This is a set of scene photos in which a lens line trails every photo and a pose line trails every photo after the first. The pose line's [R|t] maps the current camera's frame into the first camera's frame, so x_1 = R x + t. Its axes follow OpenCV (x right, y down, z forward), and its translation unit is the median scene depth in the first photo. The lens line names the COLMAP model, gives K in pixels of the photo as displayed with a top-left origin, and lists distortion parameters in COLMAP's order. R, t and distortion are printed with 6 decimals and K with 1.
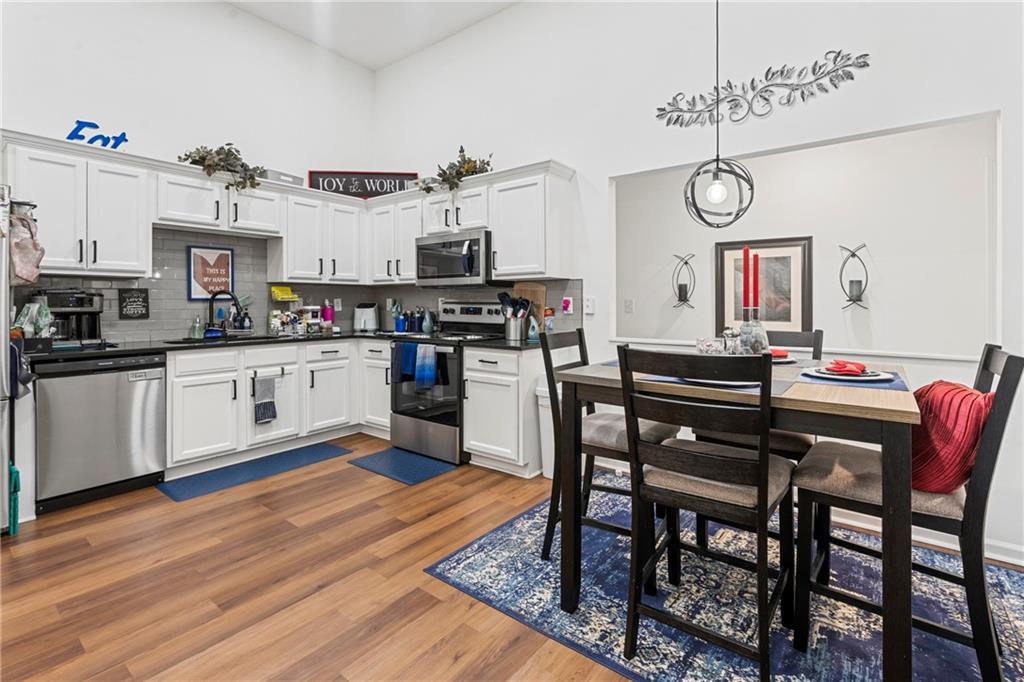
lens RADIAL K [[467.7, 0, 510.7], [0, 467.7, 305.8], [0, 0, 1]] dist [-0.001072, 0.000906]
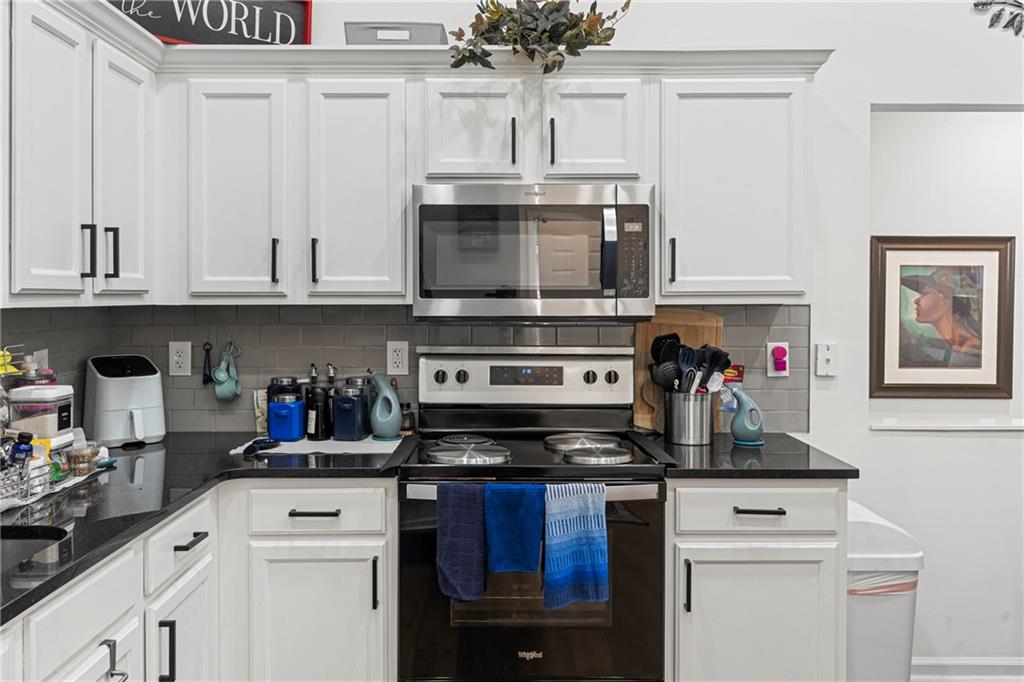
lens RADIAL K [[832.8, 0, 509.7], [0, 832.8, 305.9], [0, 0, 1]] dist [0.001867, 0.004434]
pose [[0.792149, -0.005872, 0.610300, -0.612925], [0.004333, 0.999983, 0.003997, -0.060138], [-0.610313, -0.000522, 0.792160, 0.504495]]
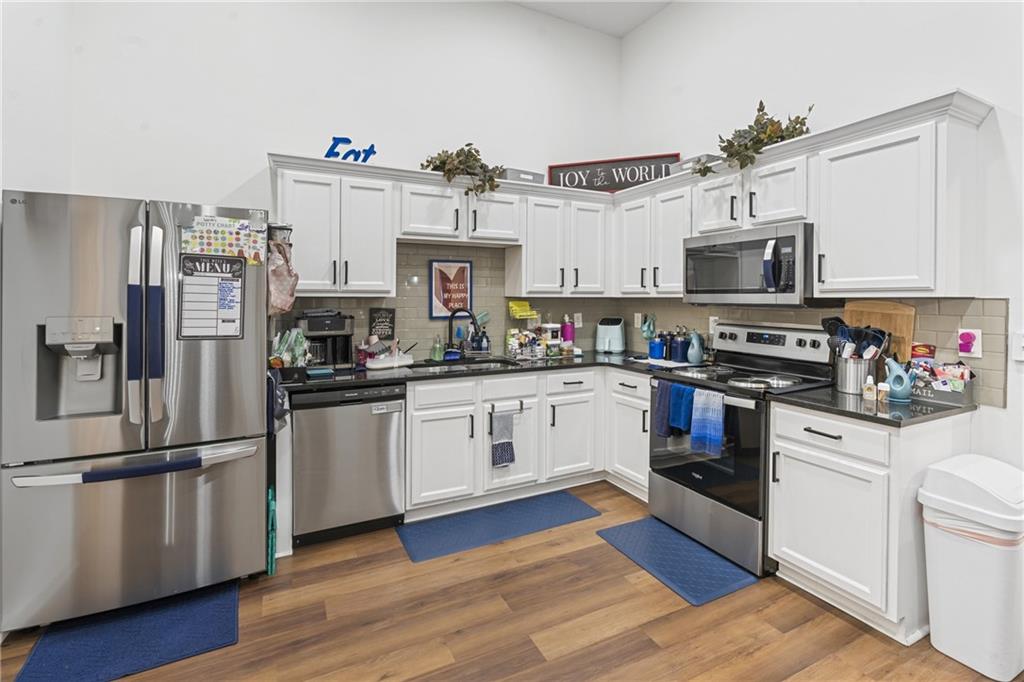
lens RADIAL K [[478.7, 0, 511.5], [0, 478.7, 299.1], [0, 0, 1]] dist [-0.002416, 0.000299]
pose [[0.898146, 0.005656, -0.439662, -0.128989], [-0.007808, 0.999965, -0.003086, -0.049845], [0.439629, 0.006205, 0.898158, 0.222075]]
